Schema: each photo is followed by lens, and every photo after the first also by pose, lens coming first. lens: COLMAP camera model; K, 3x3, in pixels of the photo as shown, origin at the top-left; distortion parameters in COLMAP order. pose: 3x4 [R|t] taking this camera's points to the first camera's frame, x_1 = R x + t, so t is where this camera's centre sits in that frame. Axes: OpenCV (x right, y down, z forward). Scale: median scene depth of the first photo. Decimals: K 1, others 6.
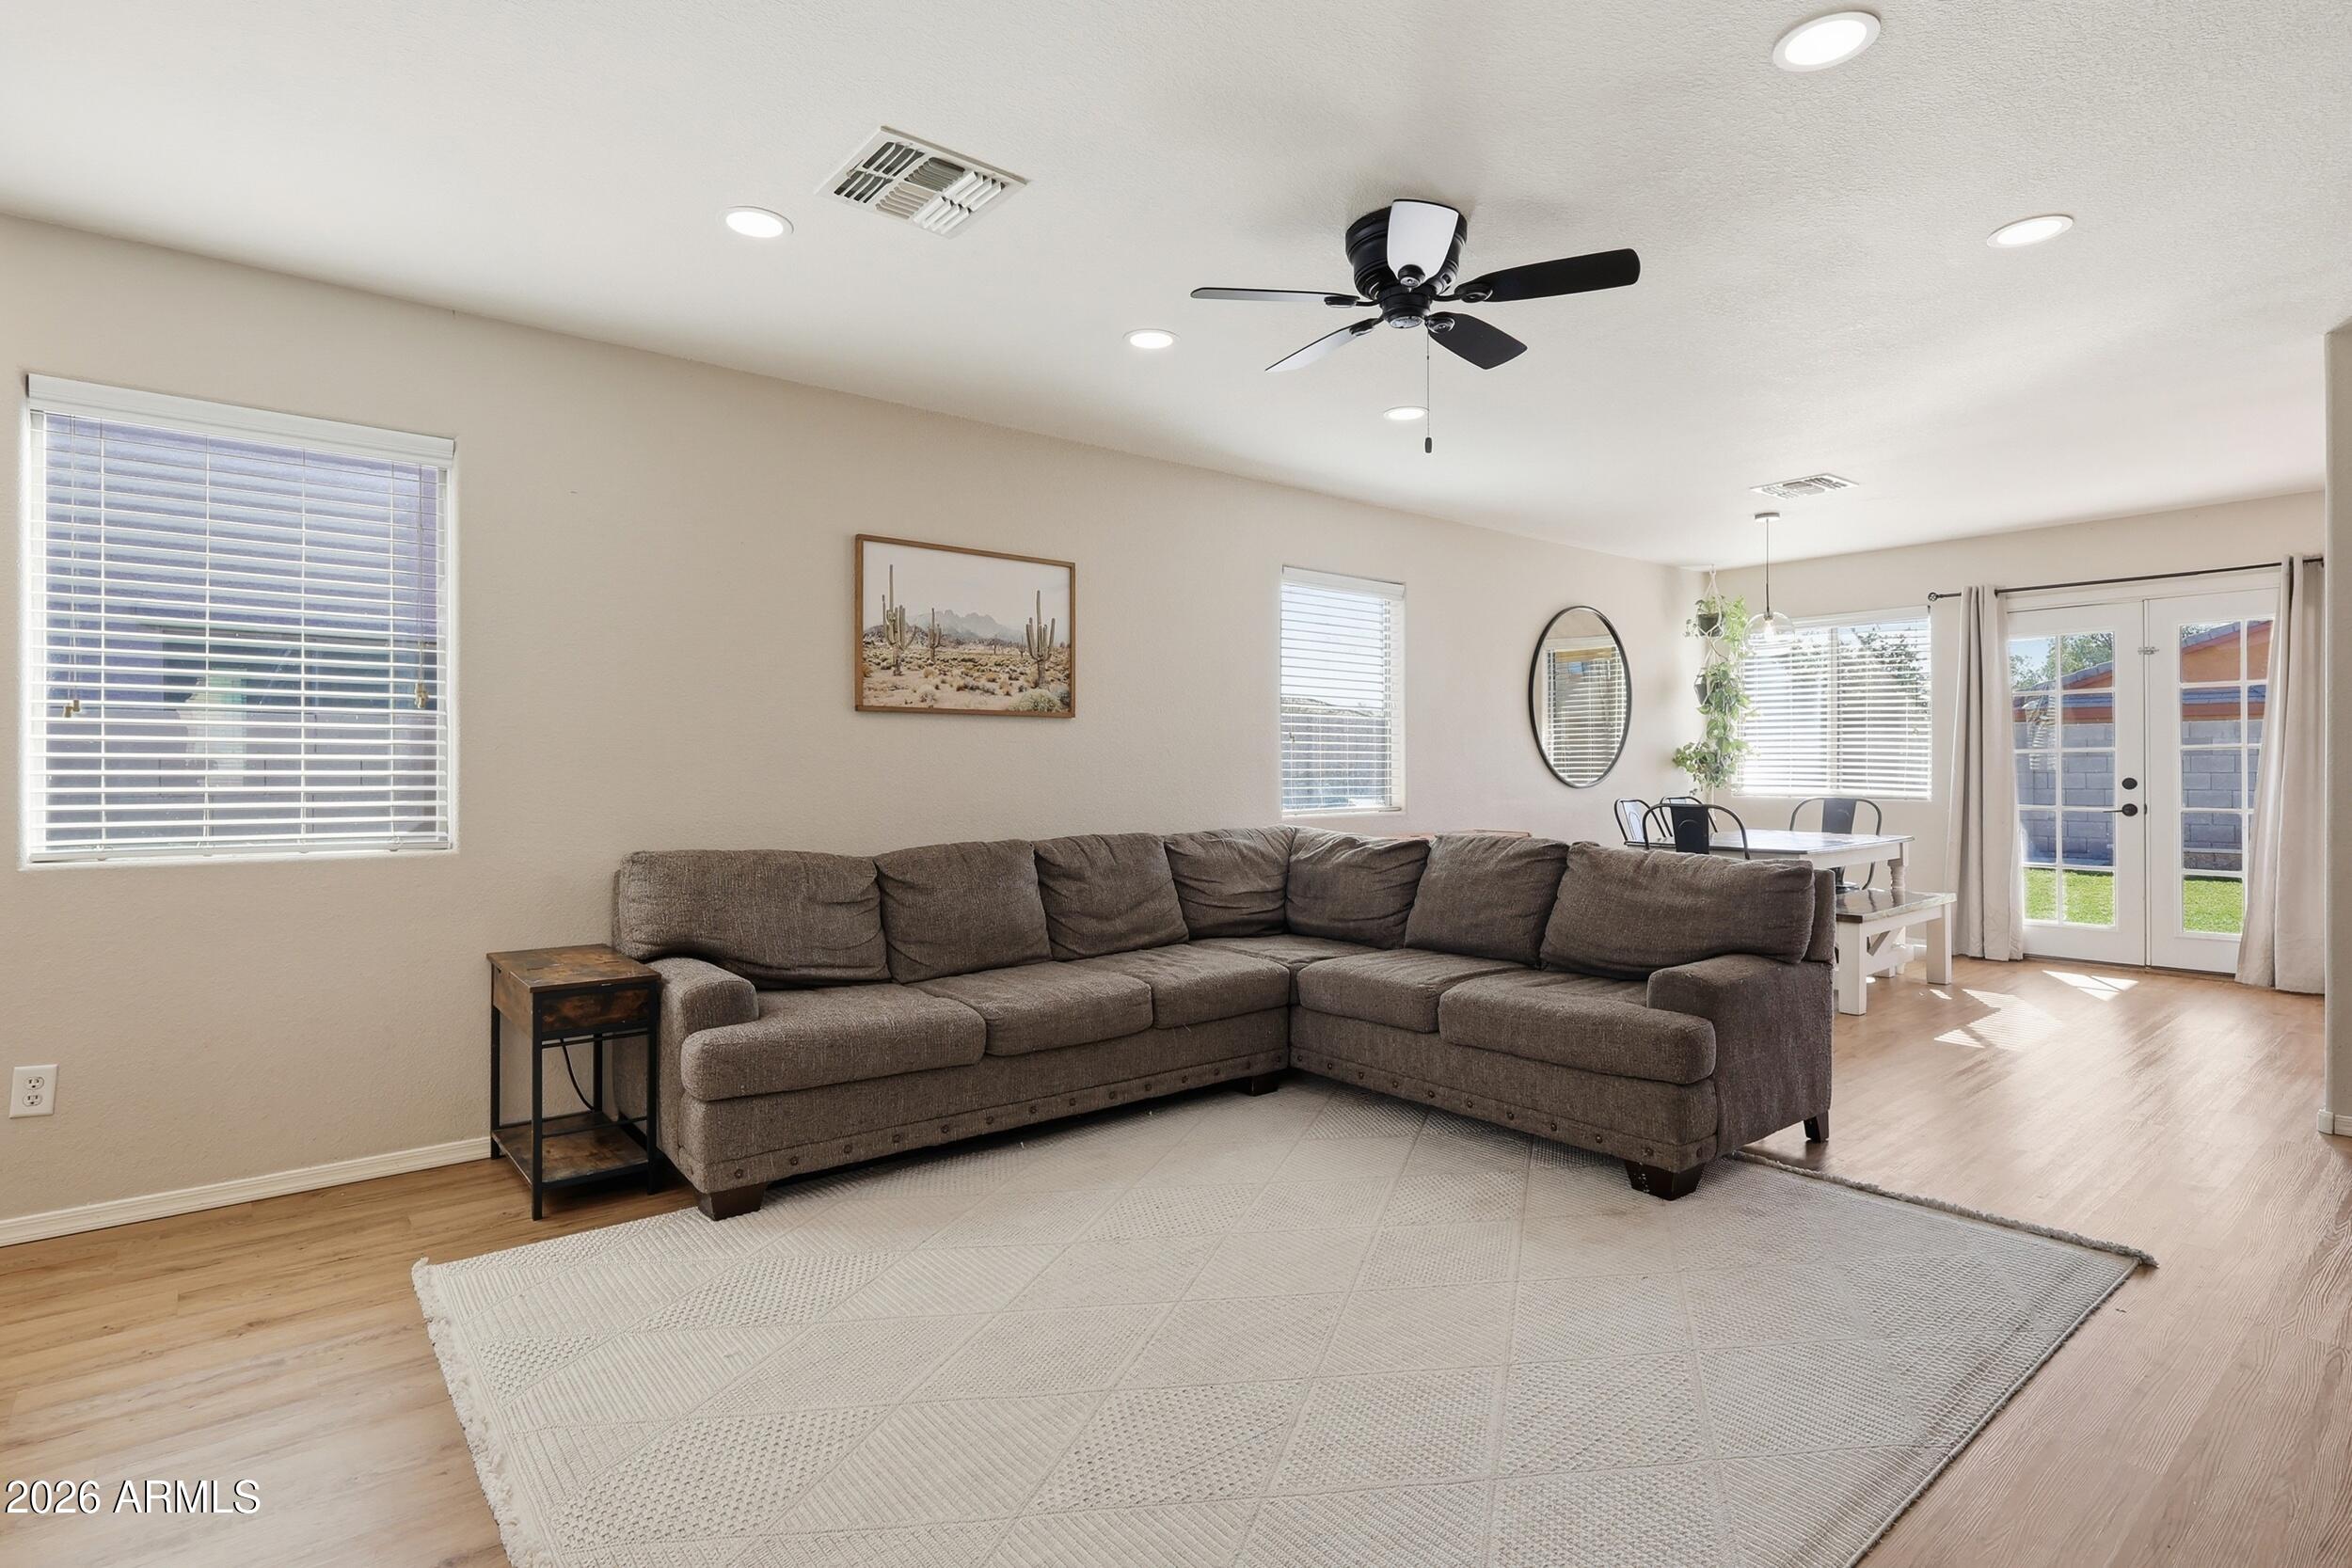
lens RADIAL K [[1126.4, 0, 1214.3], [0, 1126.4, 766.9], [0, 0, 1]] dist [-0.002507, -0.000050]
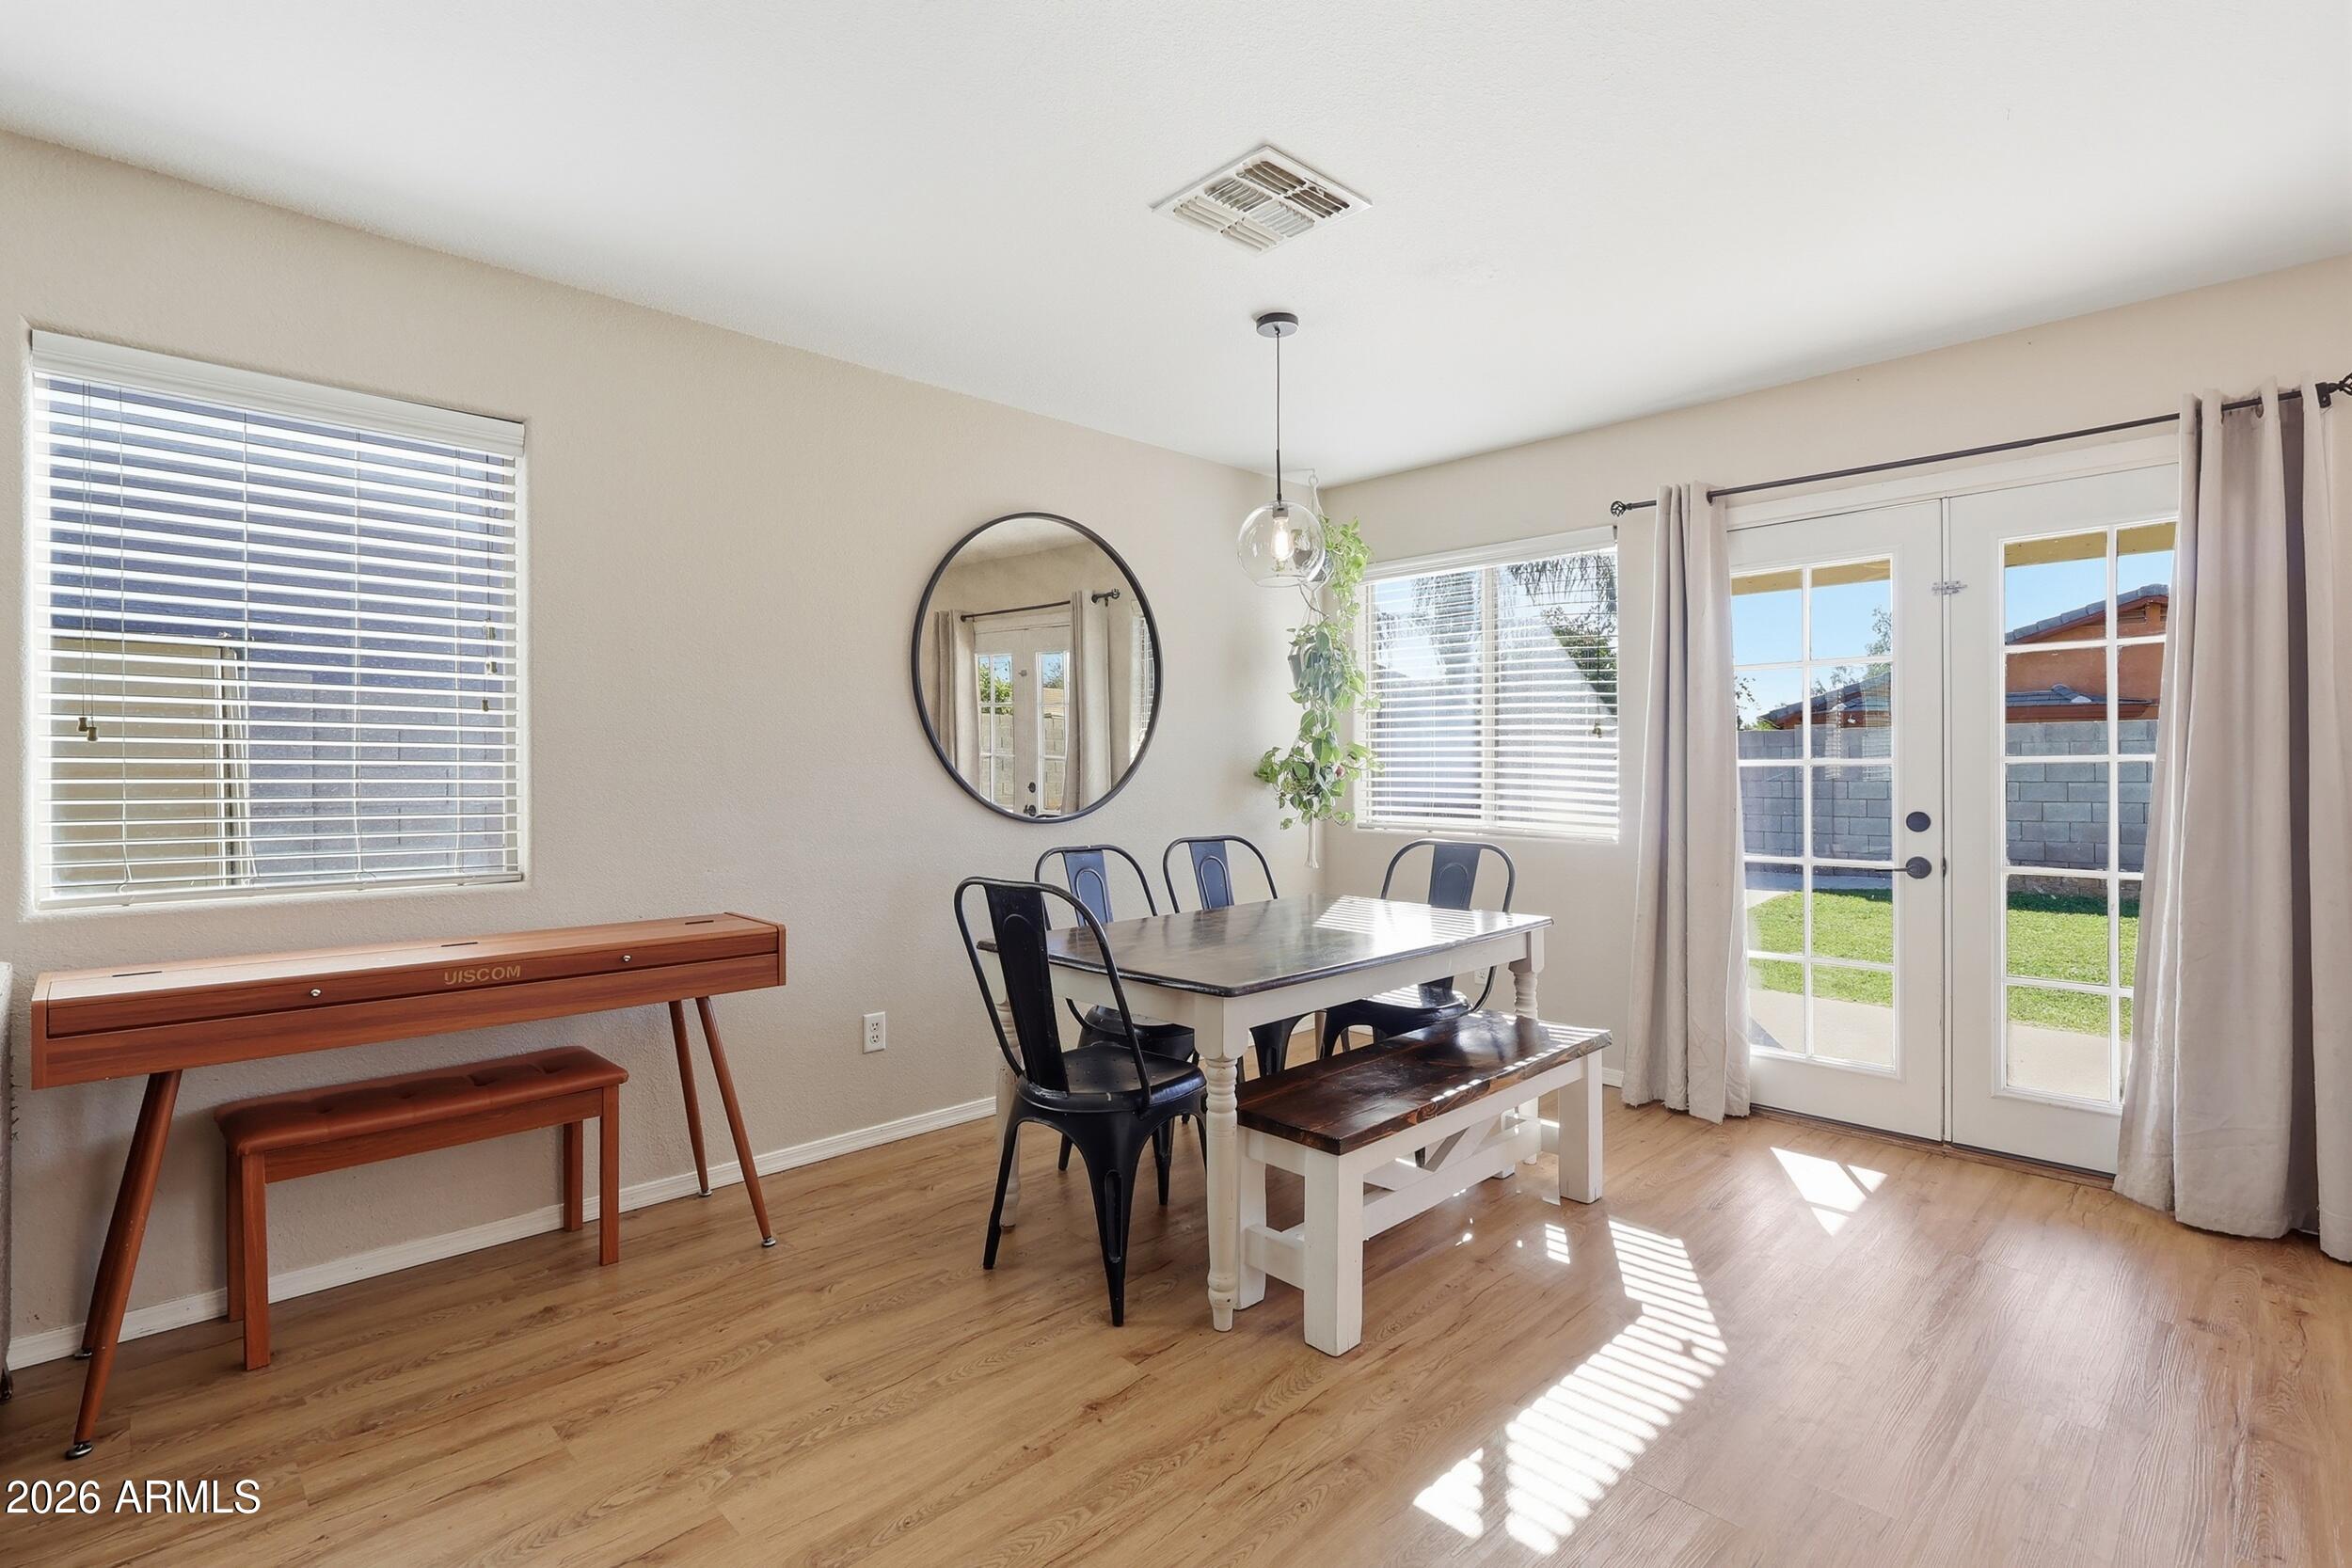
lens RADIAL K [[1126.4, 0, 1171.5], [0, 1126.4, 765.2], [0, 0, 1]] dist [-0.002507, -0.000050]
pose [[0.996488, 0.001854, 0.083711, 0.372003], [-0.001702, 0.999997, -0.001888, -0.011675], [-0.083714, 0.001739, 0.996488, 0.442909]]
